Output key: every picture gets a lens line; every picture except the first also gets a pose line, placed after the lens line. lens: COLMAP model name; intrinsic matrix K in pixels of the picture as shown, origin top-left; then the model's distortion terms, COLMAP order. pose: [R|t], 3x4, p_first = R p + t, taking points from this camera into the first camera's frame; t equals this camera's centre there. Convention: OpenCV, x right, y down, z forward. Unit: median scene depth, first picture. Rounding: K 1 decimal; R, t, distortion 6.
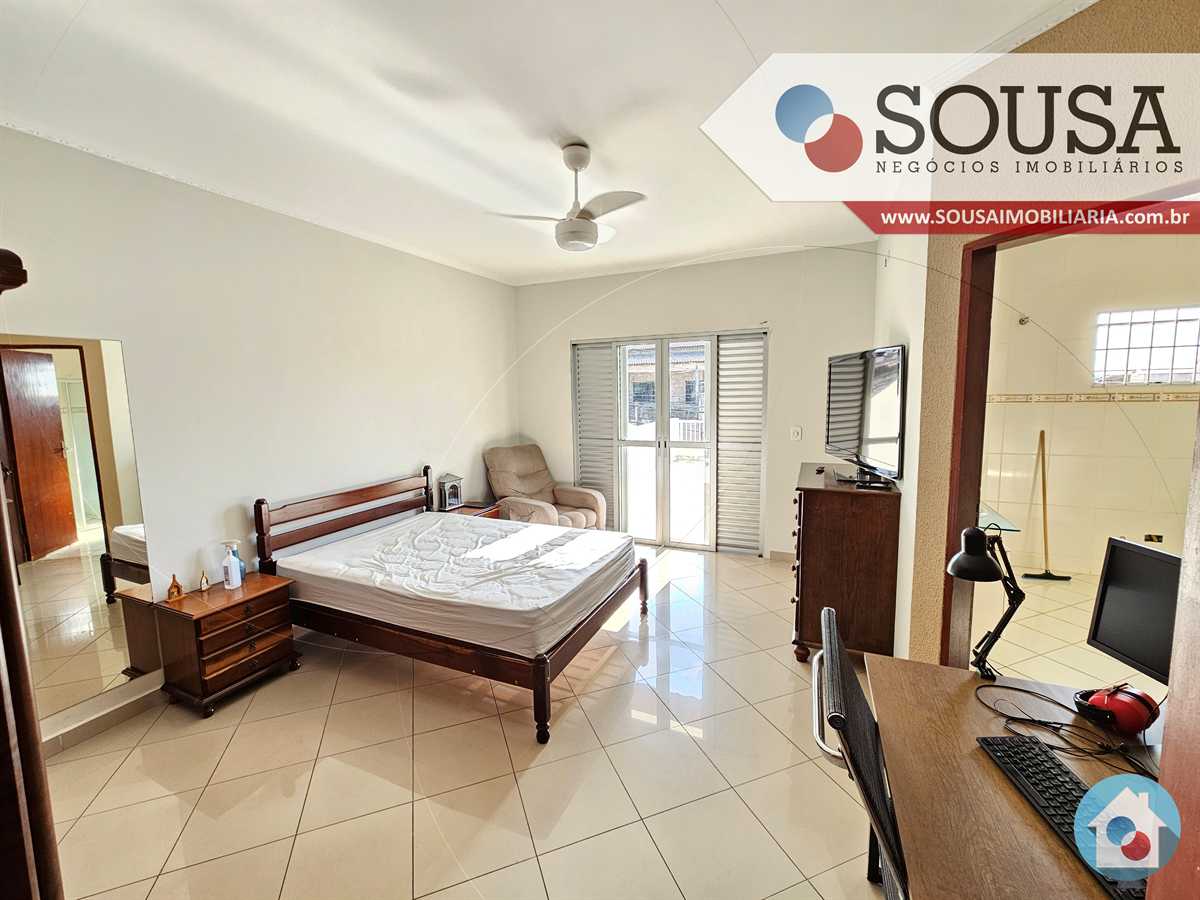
lens RADIAL K [[479.5, 0, 595.1], [0, 479.5, 445.6], [0, 0, 1]] dist [-0.001089, 0.000421]
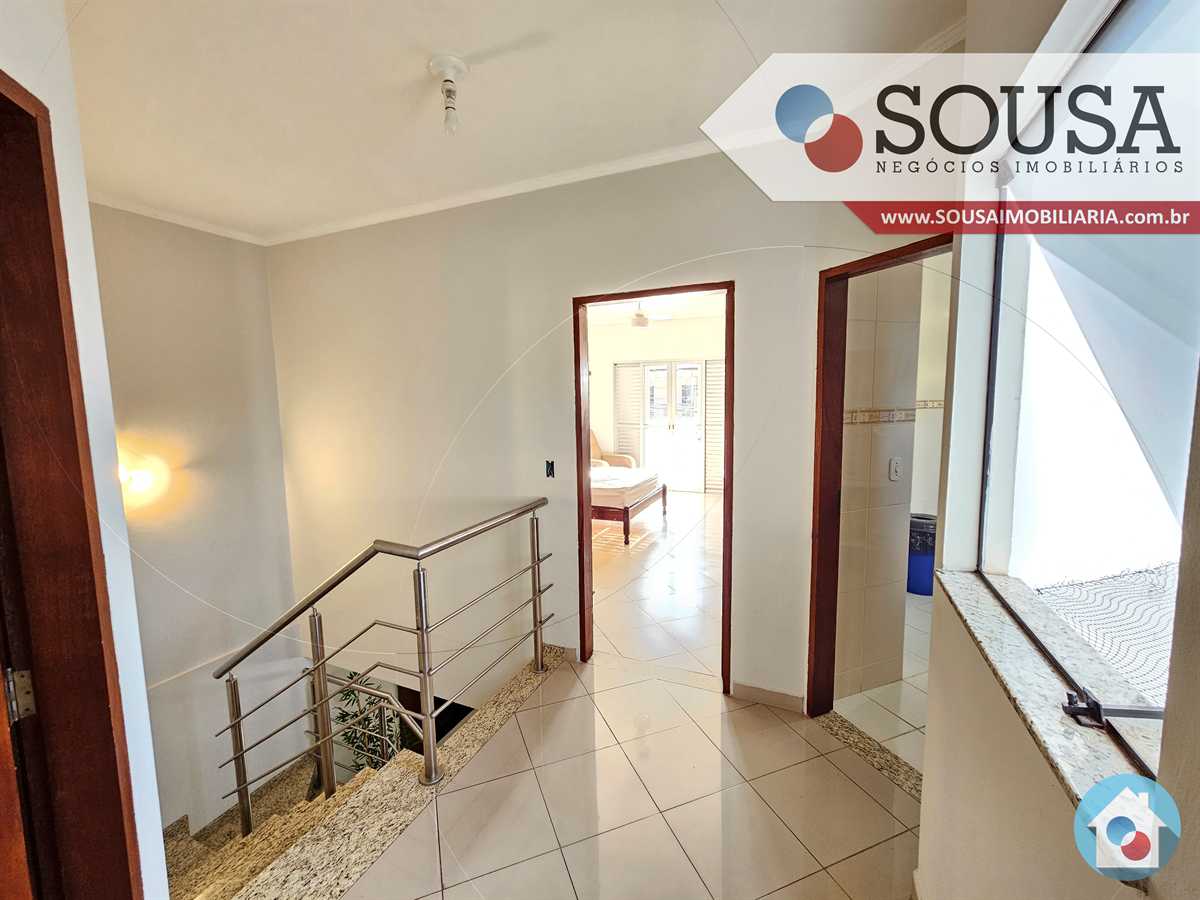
lens RADIAL K [[488.6, 0, 597.7], [0, 488.6, 452.4], [0, 0, 1]] dist [0.001391, 0.000103]
pose [[0.999852, 0.001732, 0.017128, -0.147132], [-0.001818, 0.999986, 0.005034, 0.081058], [-0.017119, -0.005065, 0.999841, -0.689483]]
